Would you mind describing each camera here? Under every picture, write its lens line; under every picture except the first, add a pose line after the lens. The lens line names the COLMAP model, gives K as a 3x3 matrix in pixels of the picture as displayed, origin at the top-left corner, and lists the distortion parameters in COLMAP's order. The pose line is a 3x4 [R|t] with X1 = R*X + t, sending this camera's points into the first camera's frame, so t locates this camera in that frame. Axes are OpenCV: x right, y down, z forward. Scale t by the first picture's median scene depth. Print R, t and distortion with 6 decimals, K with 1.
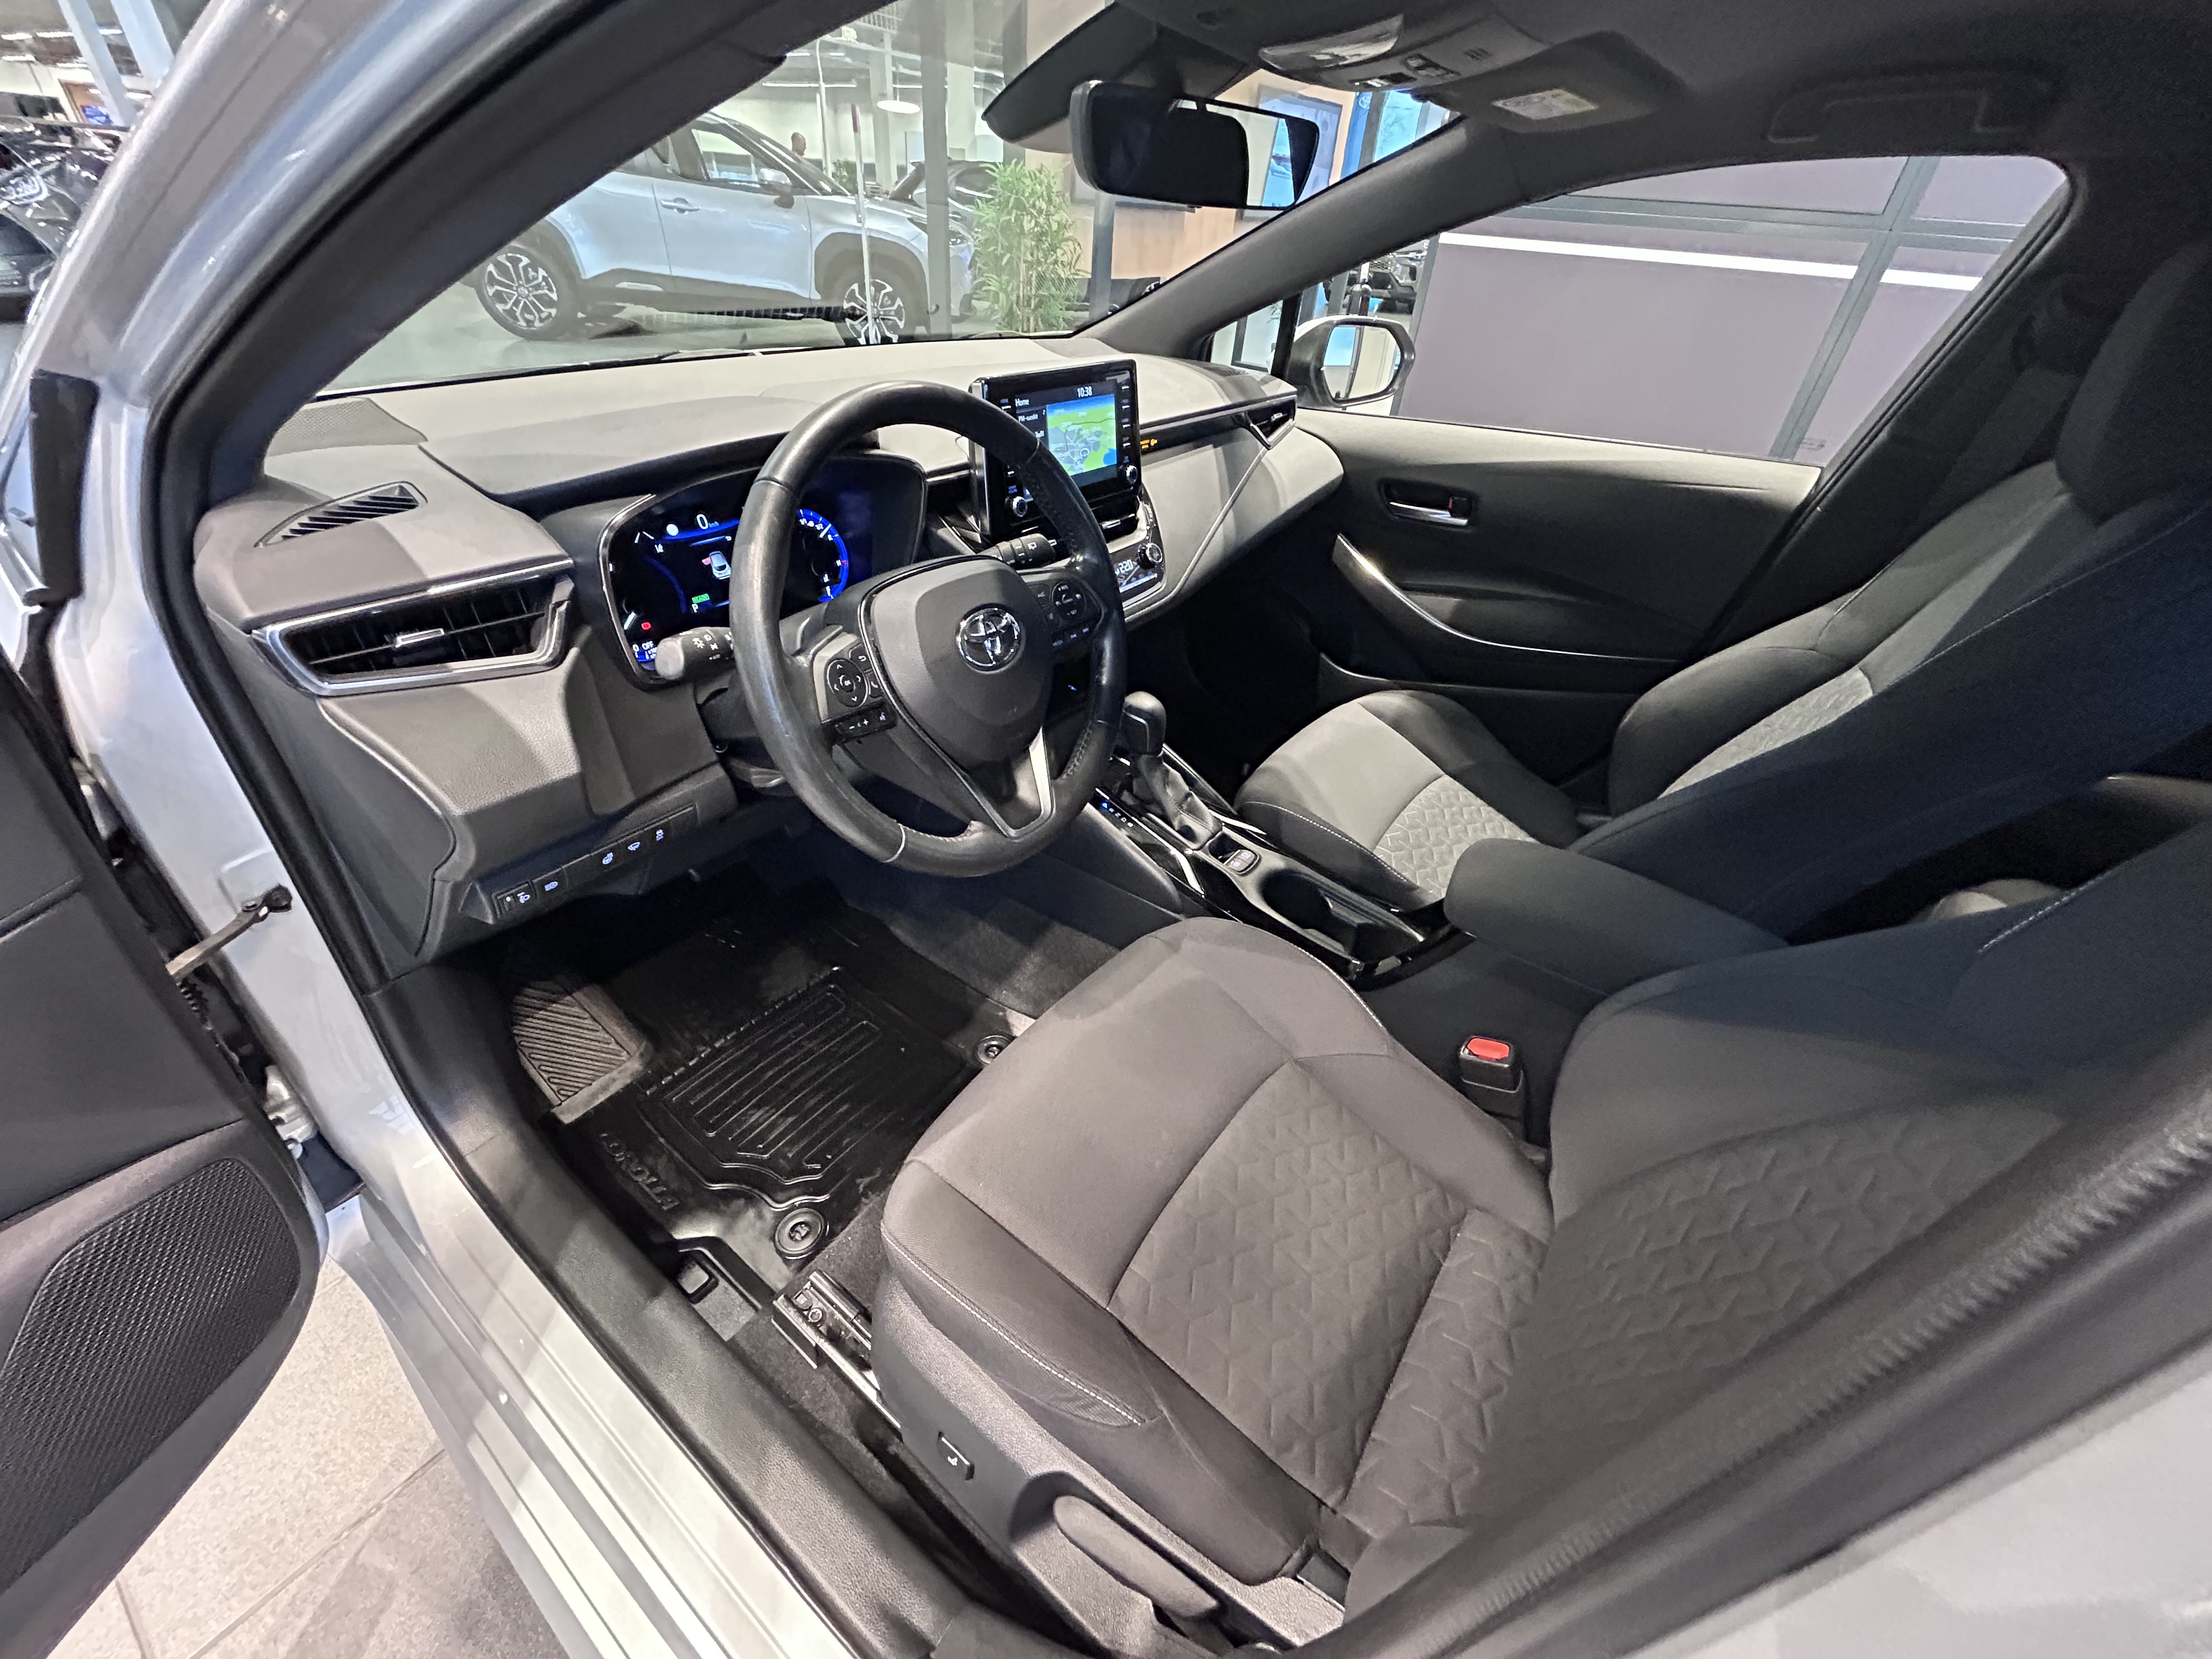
lens RADIAL K [[893.6, 0, 1101.8], [0, 893.6, 823.0], [0, 0, 1]] dist [-0.003582, 0.000337]
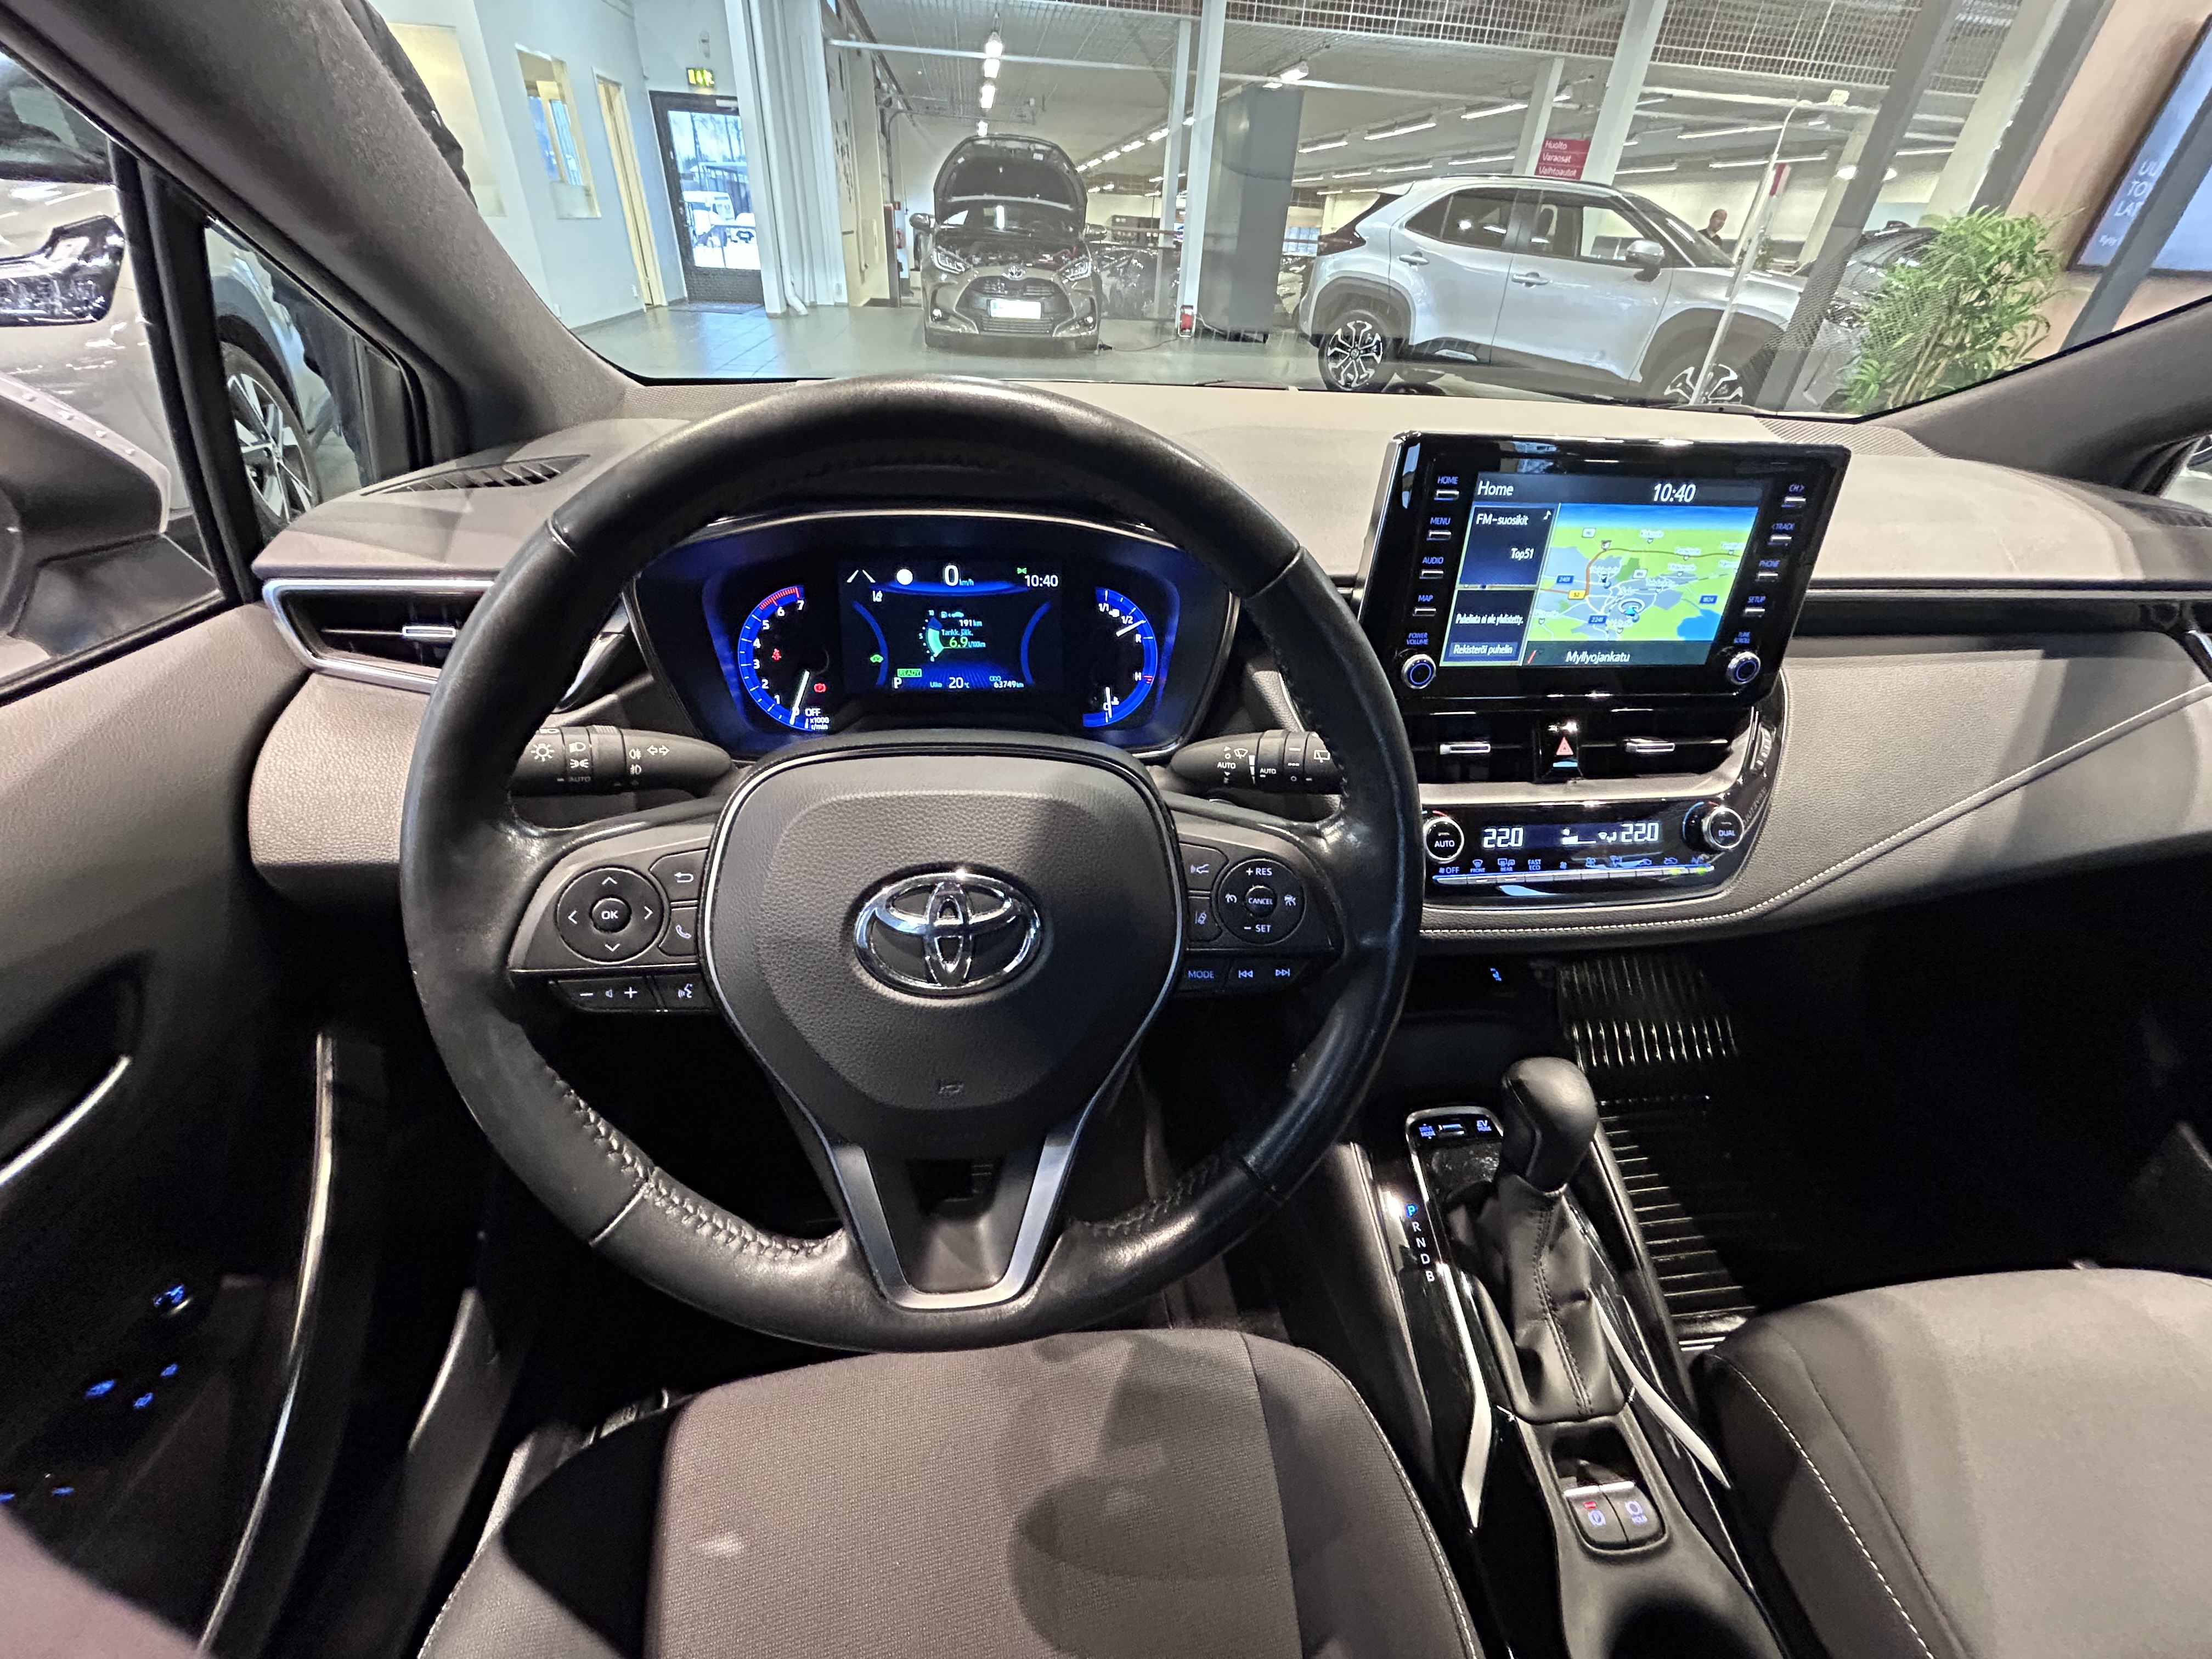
lens RADIAL K [[894.1, 0, 1102.9], [0, 894.1, 823.3], [0, 0, 1]] dist [0.000080, 0.001161]
pose [[0.698523, 0.372426, -0.611036, 0.118037], [-0.414790, 0.906537, 0.078355, -0.200101], [0.583108, 0.198719, 0.787715, 0.411553]]
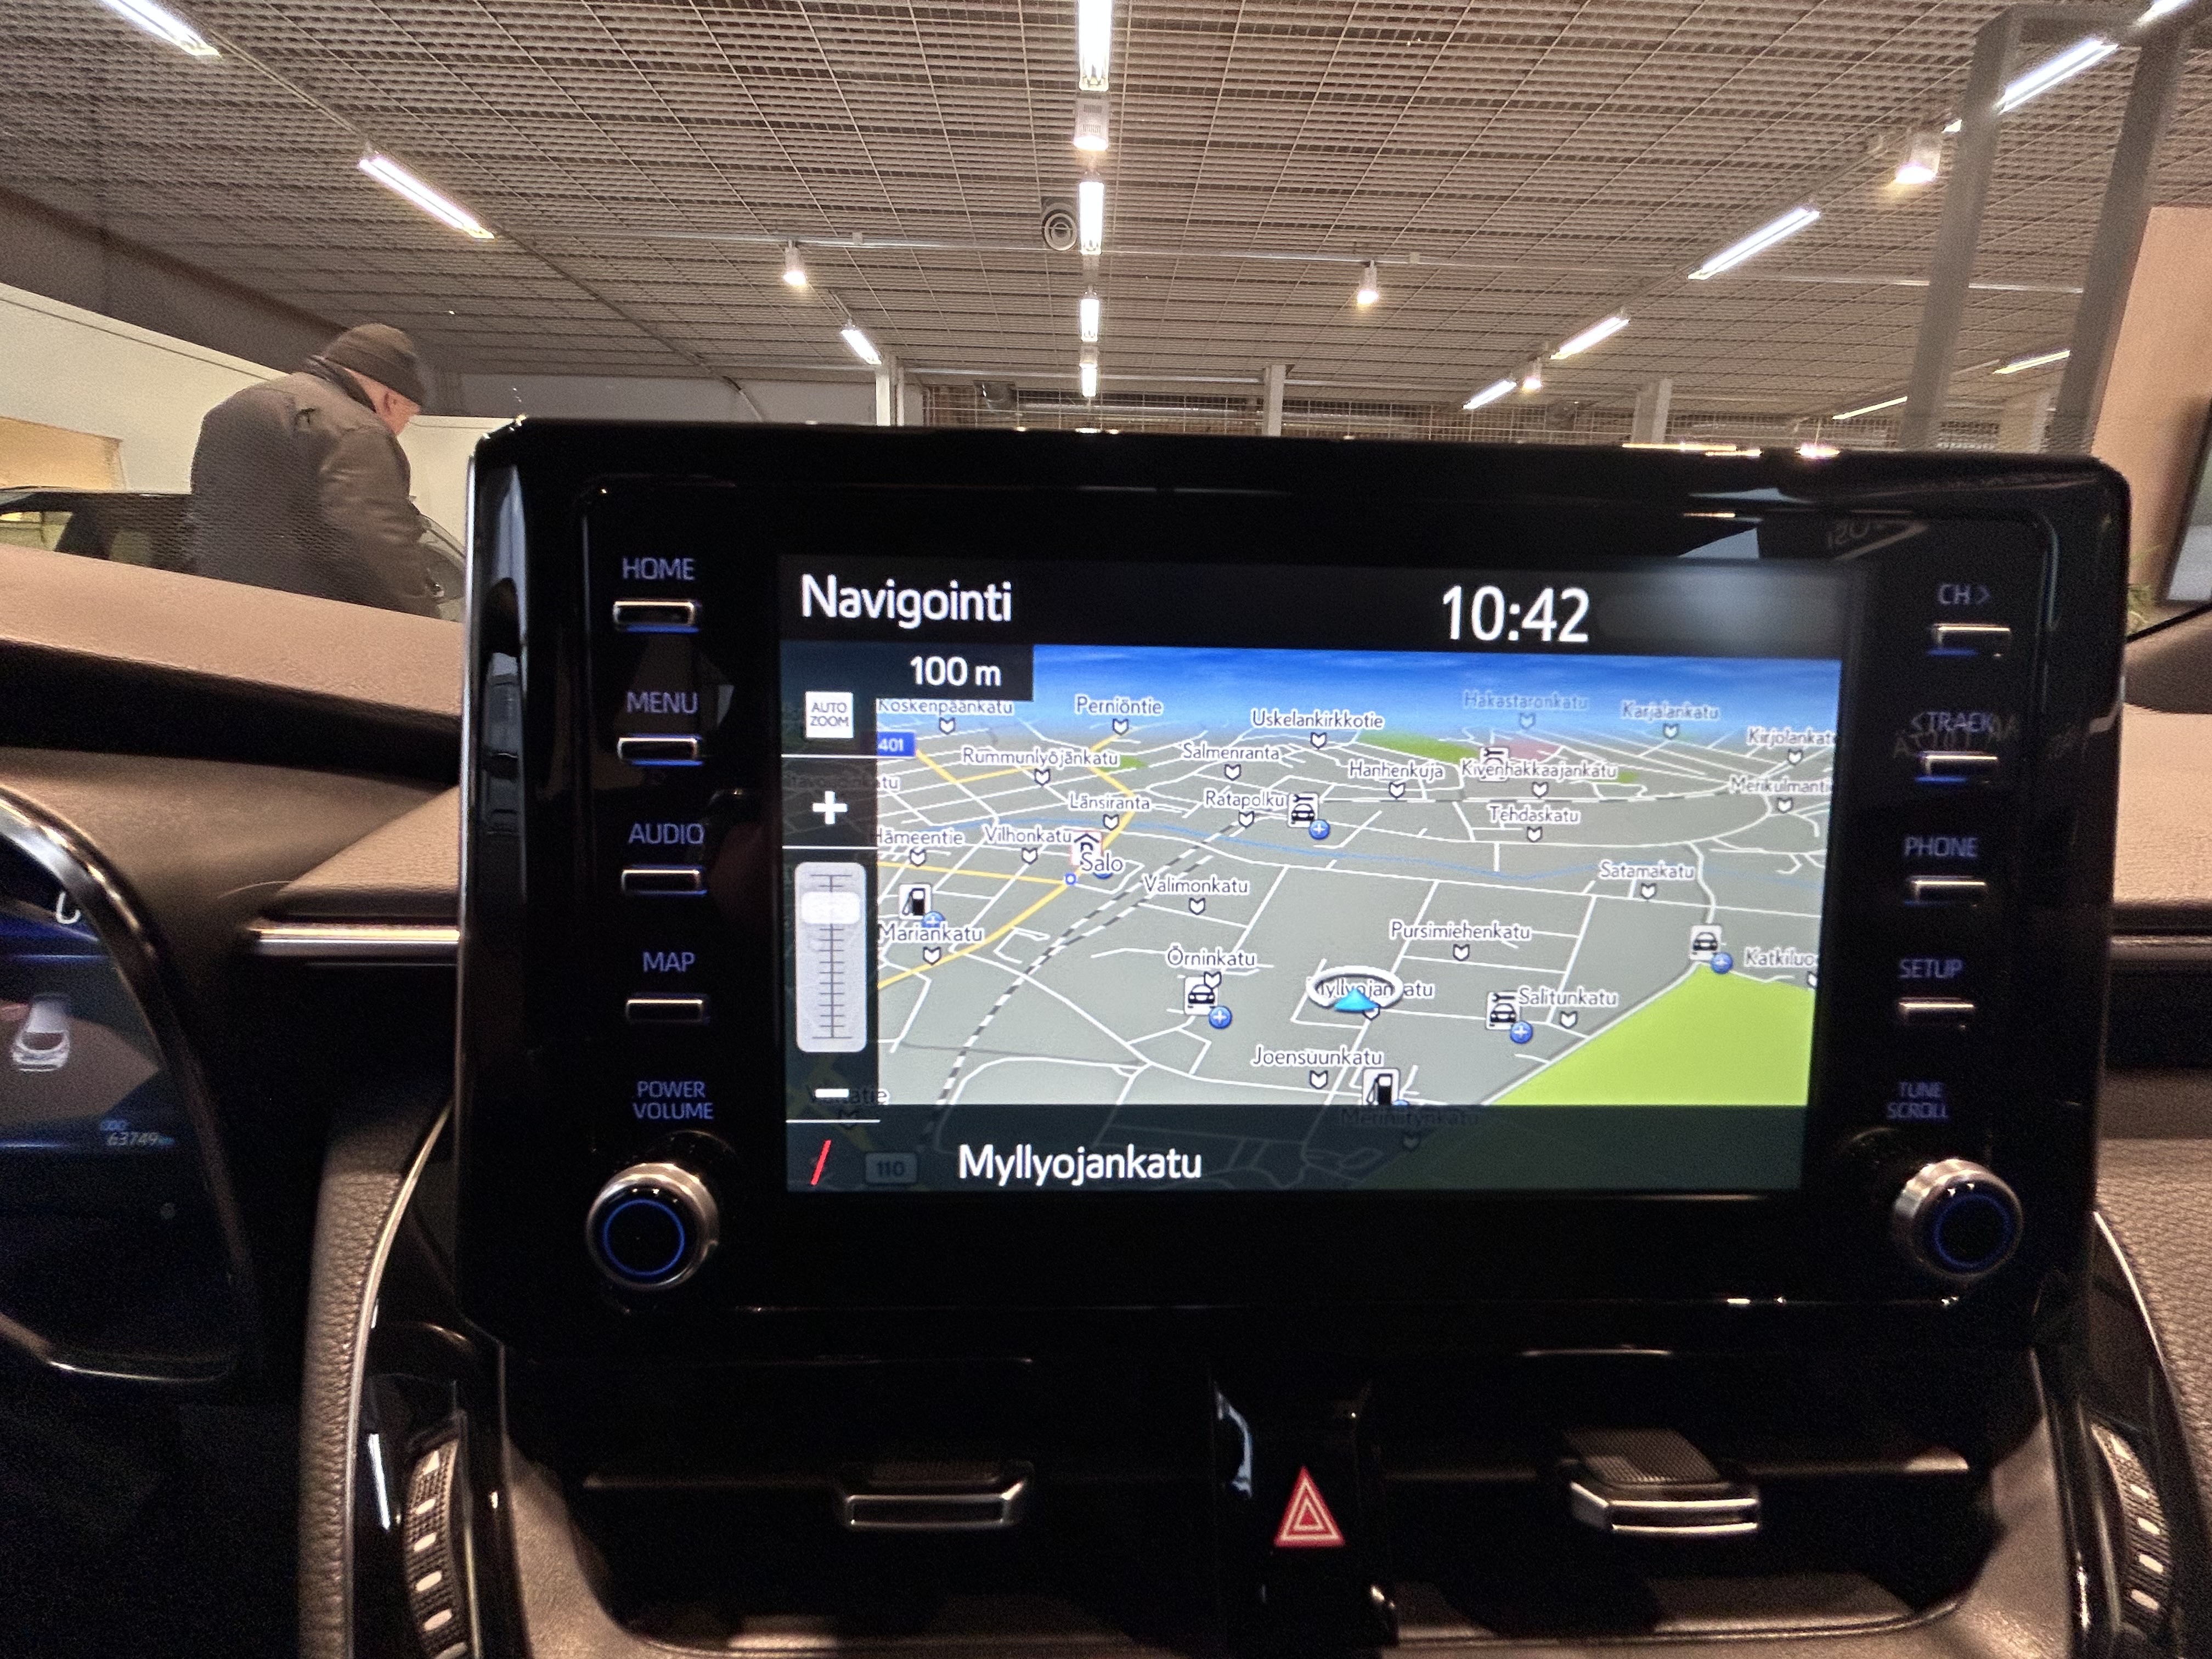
lens RADIAL K [[885.3, 0, 1105.8], [0, 885.3, 825.4], [0, 0, 1]] dist [-0.000425, 0.000297]
pose [[0.617249, 0.108580, -0.779239, 0.050657], [-0.431303, 0.875045, -0.219713, -0.350971], [0.658013, 0.471706, 0.586952, 0.795059]]
